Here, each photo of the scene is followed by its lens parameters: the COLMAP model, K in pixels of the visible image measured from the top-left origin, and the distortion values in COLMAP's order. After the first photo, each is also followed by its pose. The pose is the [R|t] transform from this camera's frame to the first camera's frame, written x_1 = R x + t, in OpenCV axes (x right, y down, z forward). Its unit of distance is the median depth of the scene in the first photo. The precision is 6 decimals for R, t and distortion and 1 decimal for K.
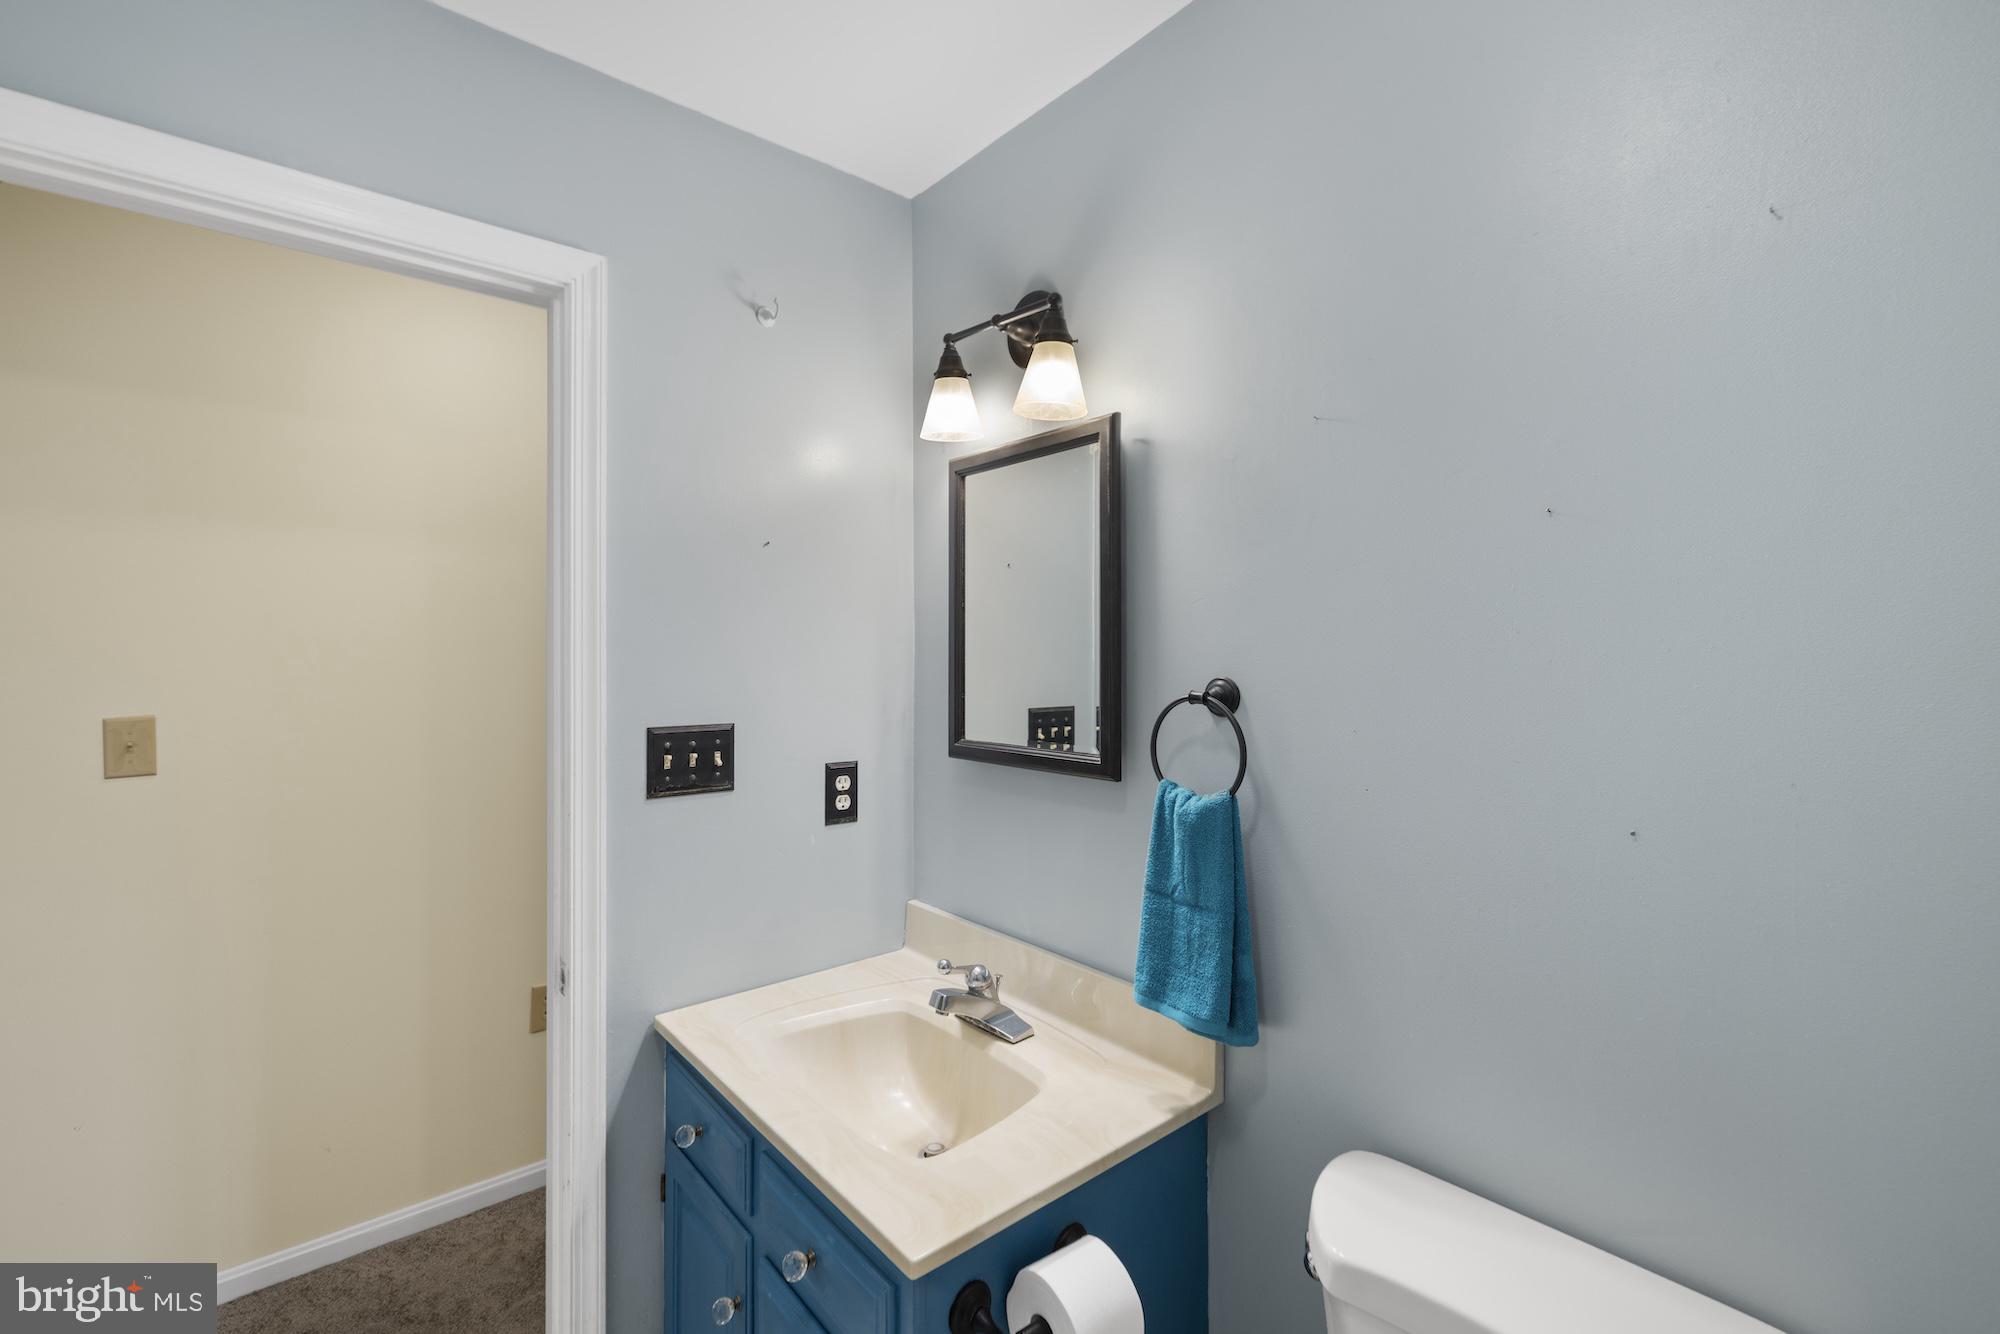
lens RADIAL K [[849.0, 0, 1001.9], [0, 849.0, 653.0], [0, 0, 1]] dist [0.000819, 0.000126]
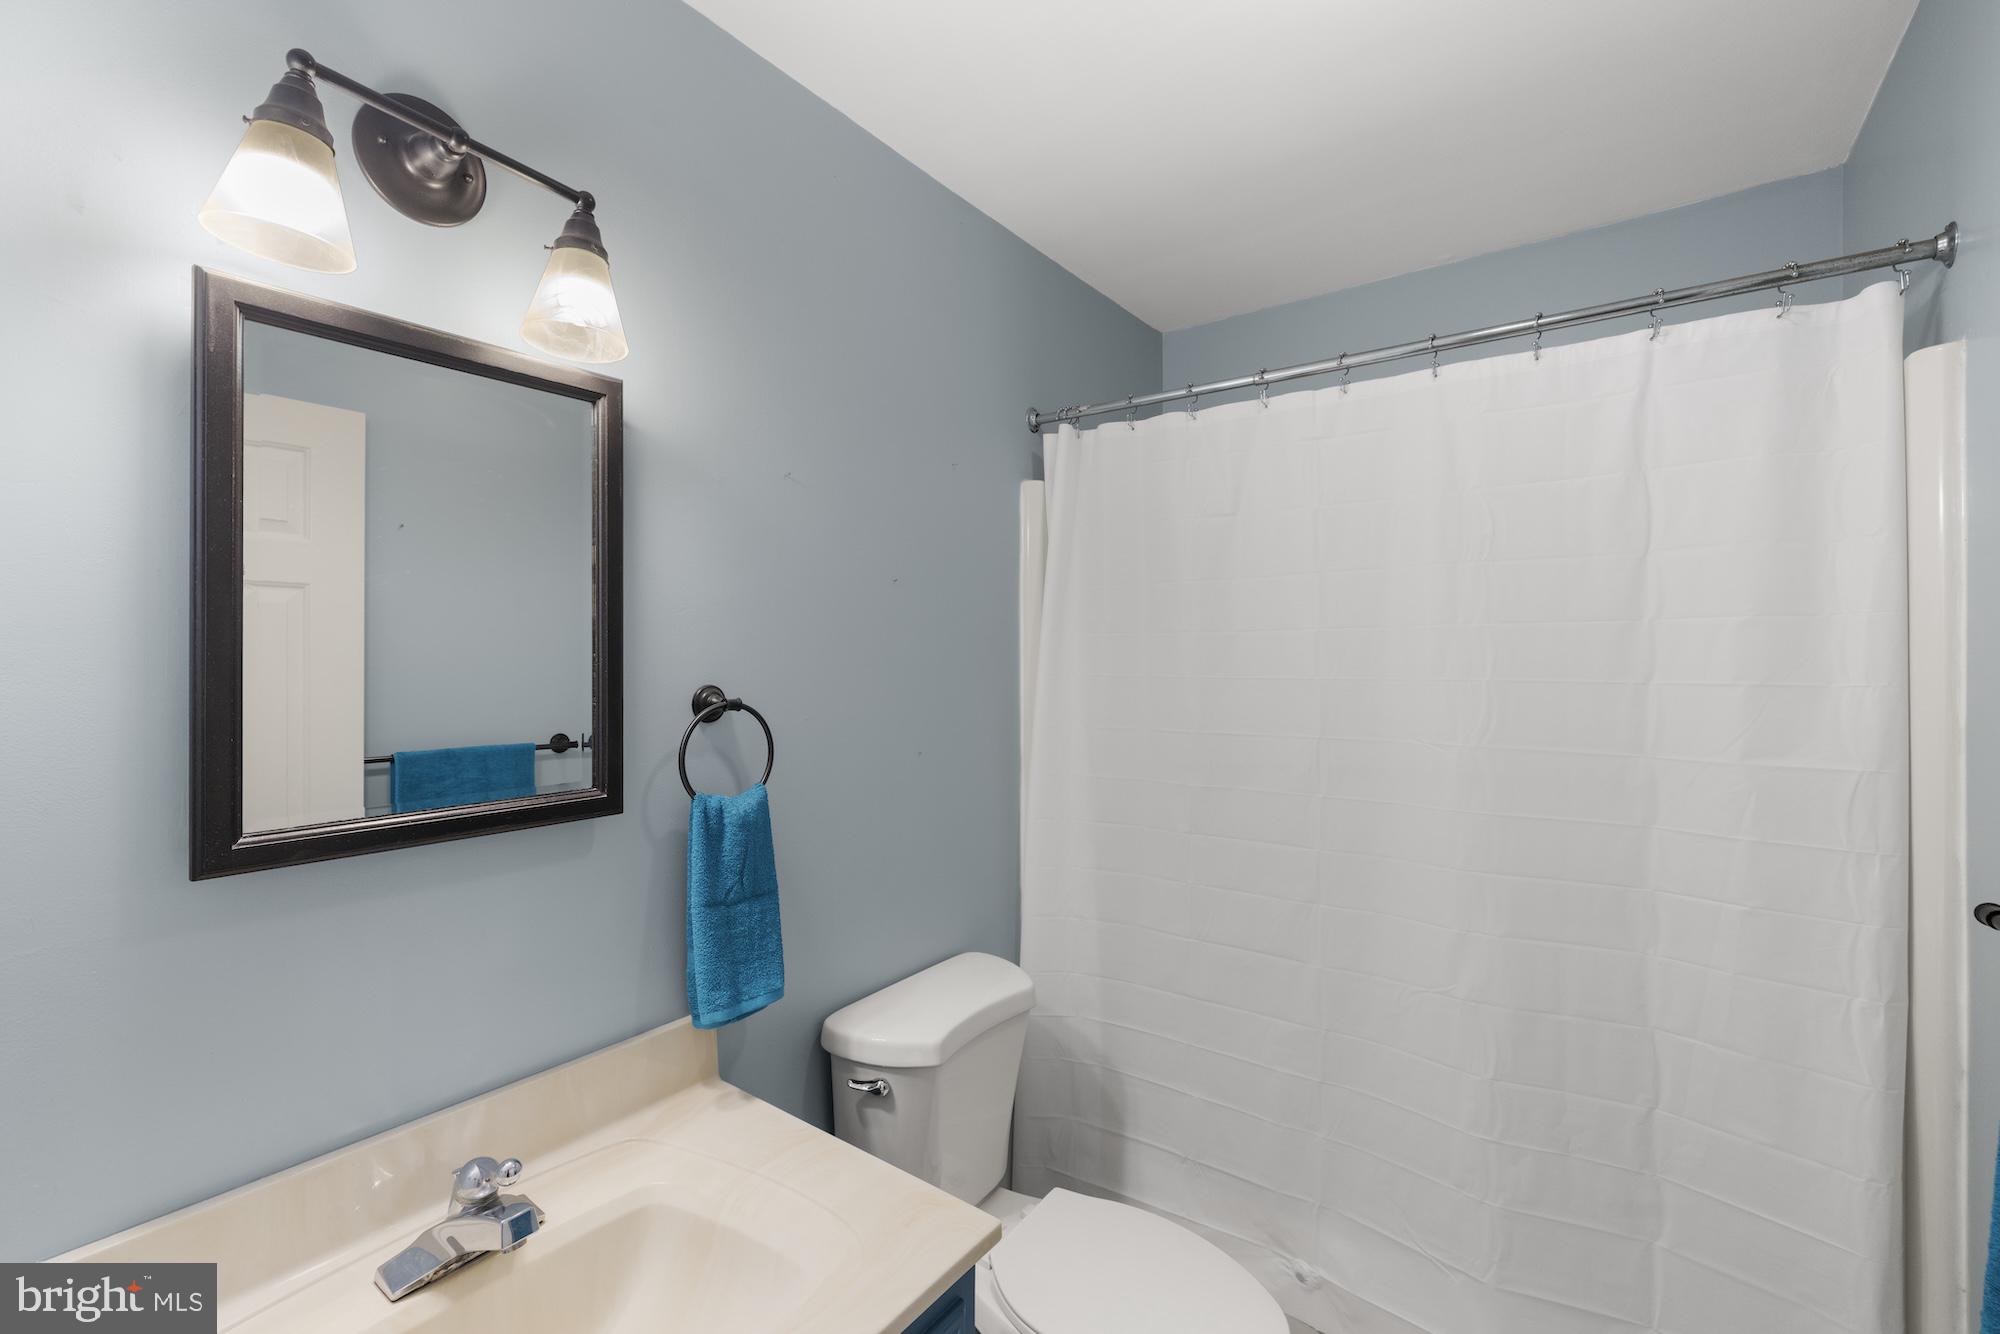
lens RADIAL K [[849.0, 0, 1001.9], [0, 849.0, 653.0], [0, 0, 1]] dist [0.000819, 0.000126]
pose [[-0.229712, 0.004508, 0.973248, -0.760776], [-0.005295, 0.999969, -0.005881, -0.007755], [-0.973244, -0.006504, -0.229681, 0.792500]]
